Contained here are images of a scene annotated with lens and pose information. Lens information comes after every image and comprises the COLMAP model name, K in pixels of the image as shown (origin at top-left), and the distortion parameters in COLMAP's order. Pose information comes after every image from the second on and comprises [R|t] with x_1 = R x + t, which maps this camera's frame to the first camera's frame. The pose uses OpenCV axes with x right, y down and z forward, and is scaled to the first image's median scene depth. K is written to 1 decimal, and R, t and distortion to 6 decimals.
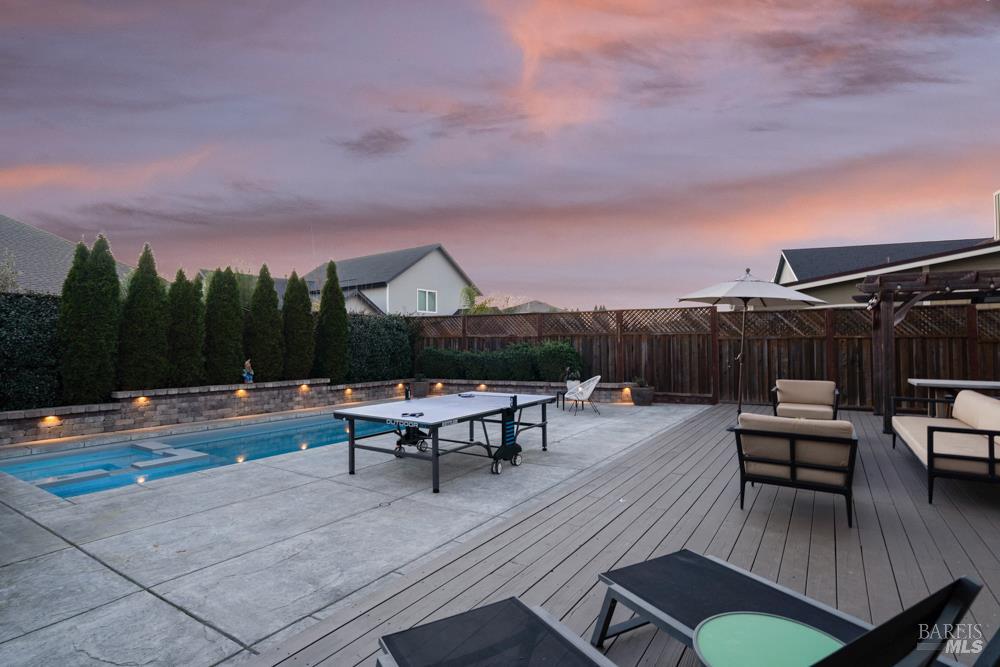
lens RADIAL K [[503.8, 0, 499.5], [0, 503.8, 337.1], [0, 0, 1]] dist [0.021981, 0.000234]
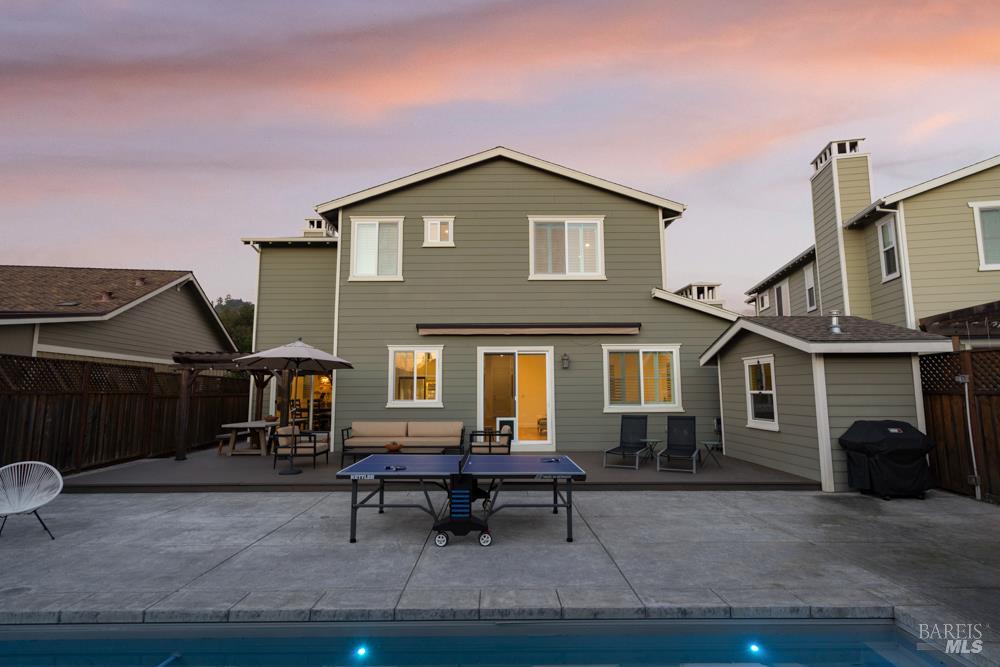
lens RADIAL K [[472.9, 0, 499.2], [0, 472.9, 335.2], [0, 0, 1]] dist [-0.000448, -0.000158]
pose [[-0.553664, 0.104899, 0.826107, -0.526300], [-0.003218, 0.991757, -0.128090, 0.004558], [-0.832734, -0.073577, -0.548763, 0.869487]]
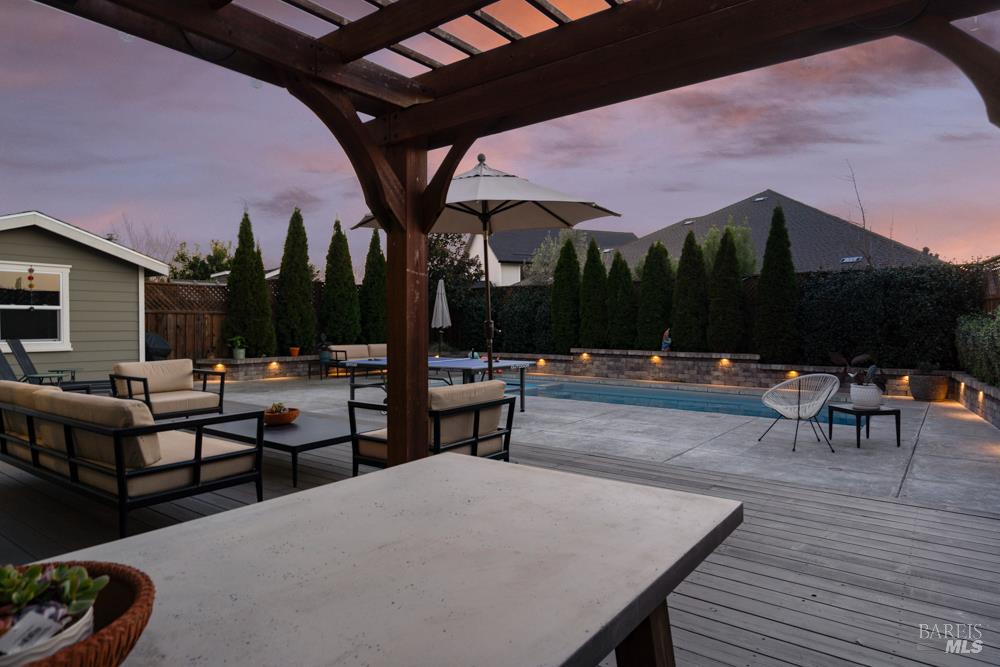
lens RADIAL K [[611.5, 0, 499.4], [0, 611.5, 330.7], [0, 0, 1]] dist [-0.000108, 0.000031]
pose [[-0.056648, 0.014257, -0.998292, 0.799638], [0.012827, 0.999826, 0.013551, 0.027225], [0.998312, -0.012037, -0.056821, 0.736206]]
